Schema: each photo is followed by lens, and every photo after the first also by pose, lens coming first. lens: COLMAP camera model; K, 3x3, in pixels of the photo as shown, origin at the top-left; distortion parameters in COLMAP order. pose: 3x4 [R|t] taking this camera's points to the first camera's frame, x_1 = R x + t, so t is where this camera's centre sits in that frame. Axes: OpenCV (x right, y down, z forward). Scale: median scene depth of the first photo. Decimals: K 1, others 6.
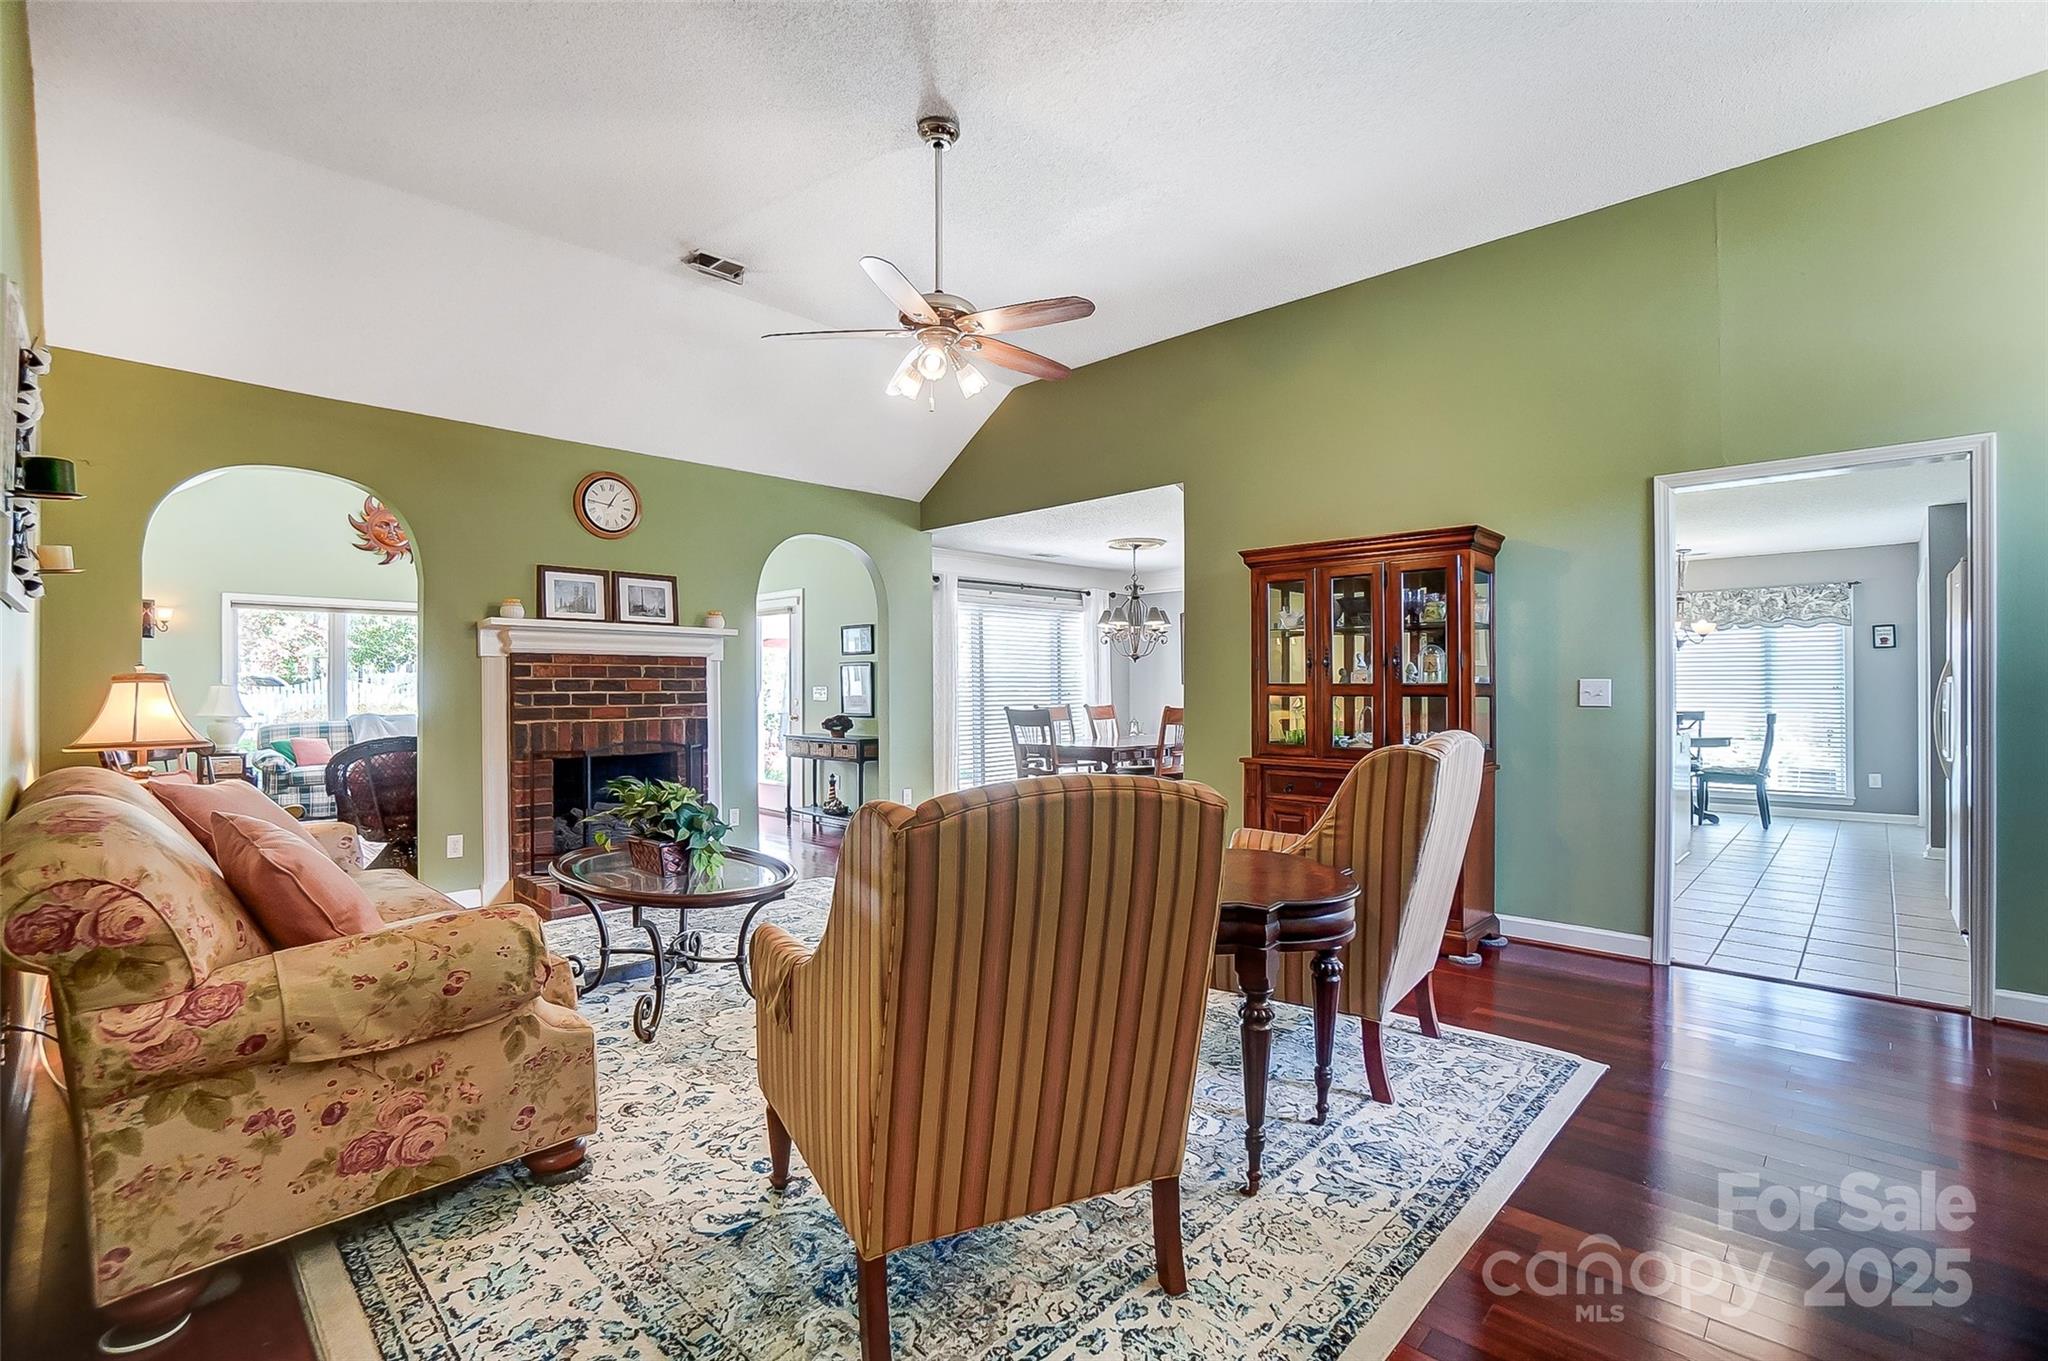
lens RADIAL K [[906.0, 0, 1030.0], [0, 906.0, 685.6], [0, 0, 1]] dist [-0.018817, 0.000048]
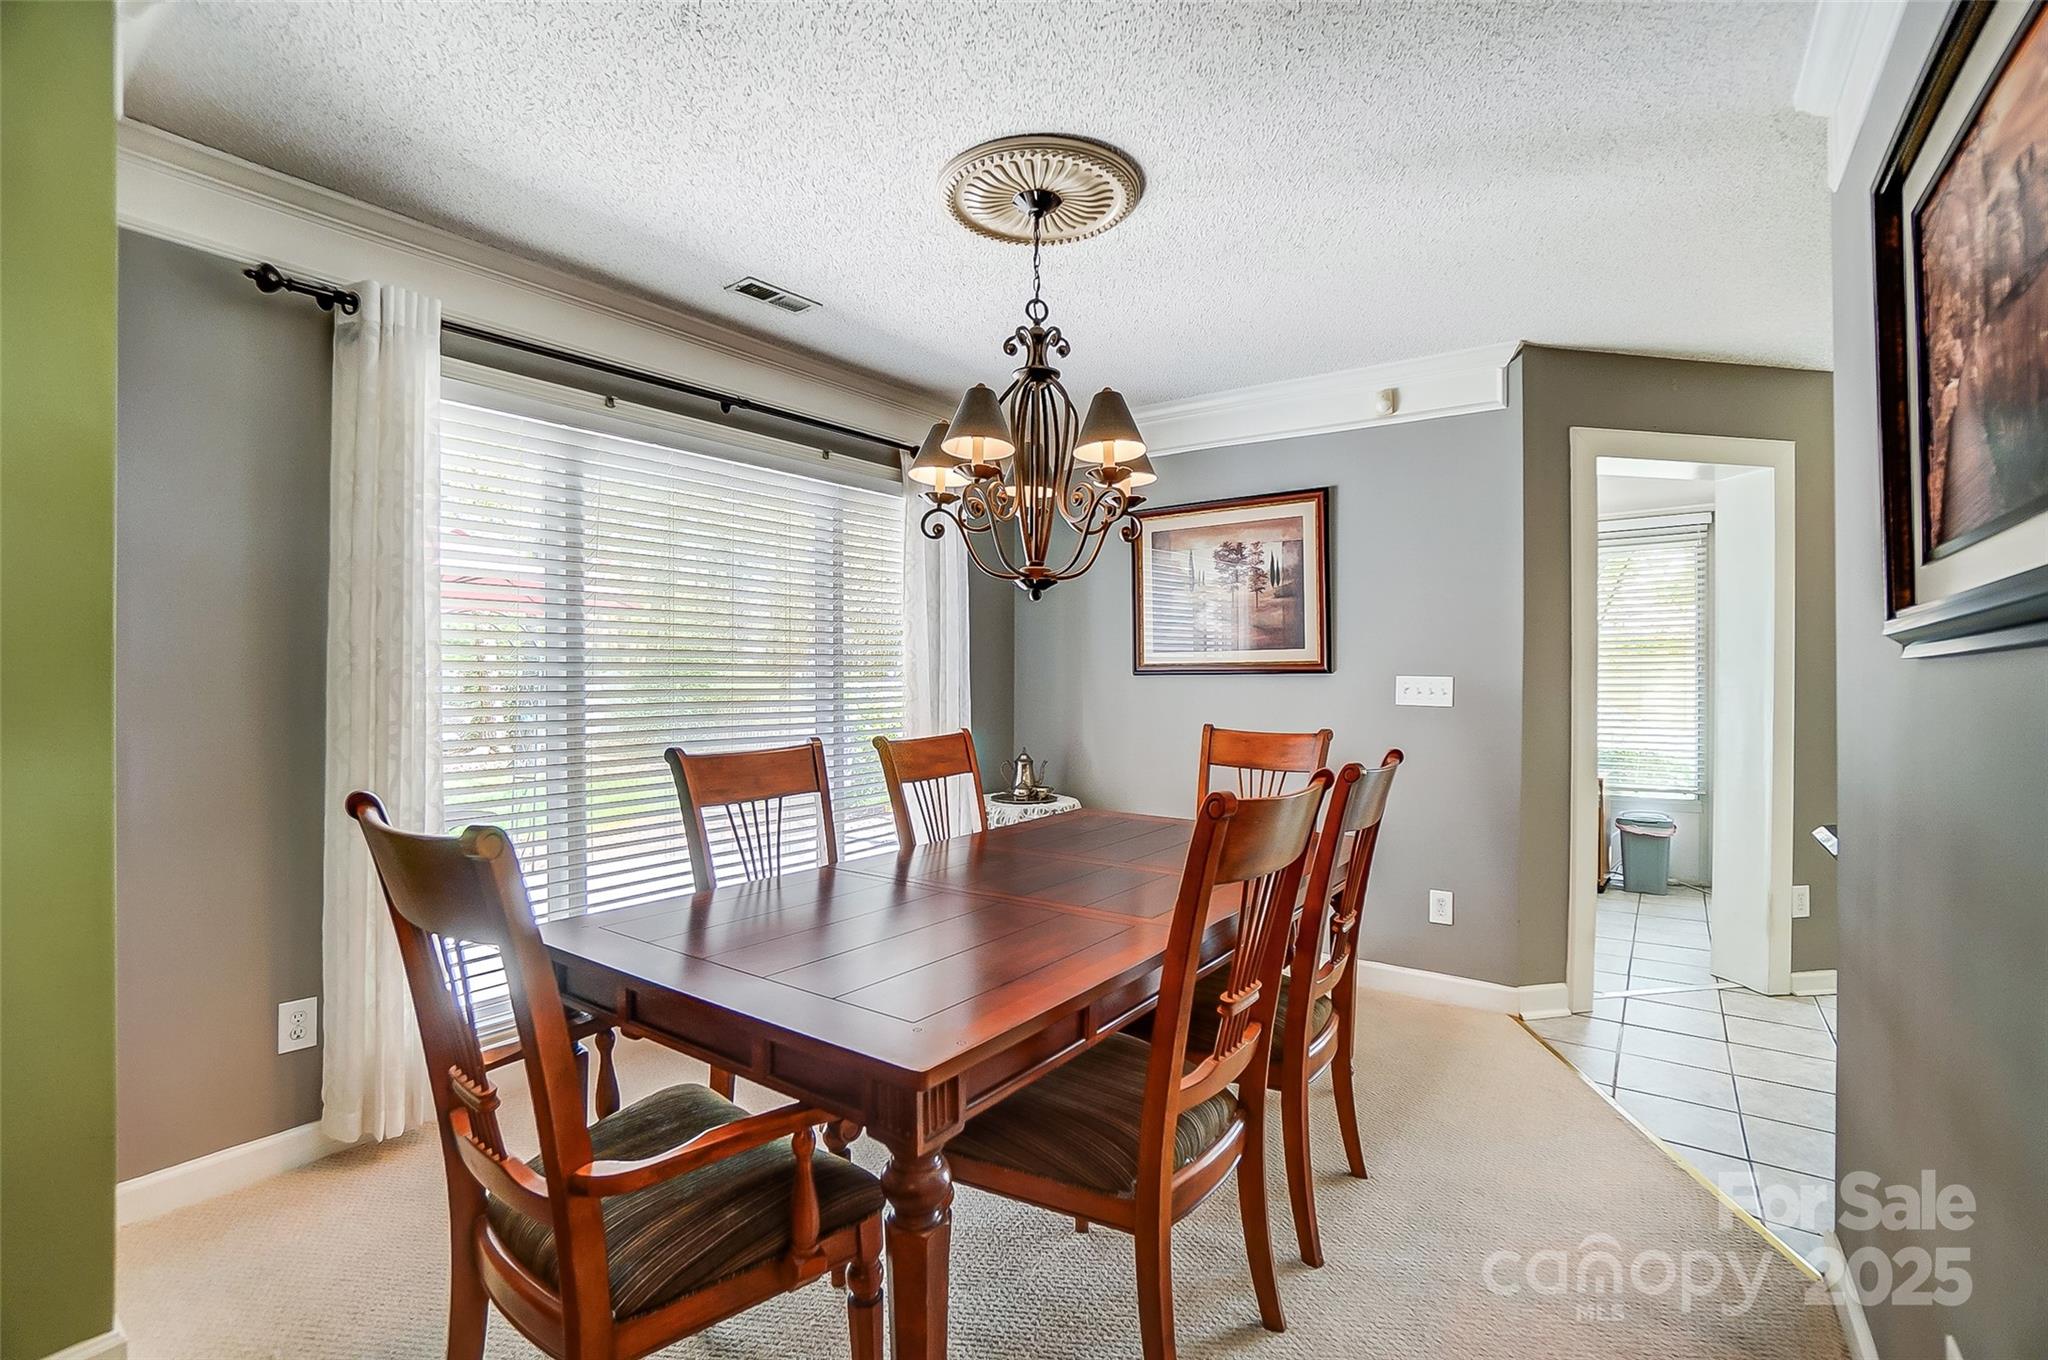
lens RADIAL K [[906.0, 0, 1024.5], [0, 906.0, 673.6], [0, 0, 1]] dist [-0.018817, 0.000048]
pose [[0.997521, -0.002183, 0.070331, 0.087451], [0.002175, 0.999998, 0.000191, -0.001929], [-0.070331, -0.000037, 0.997524, 0.680843]]
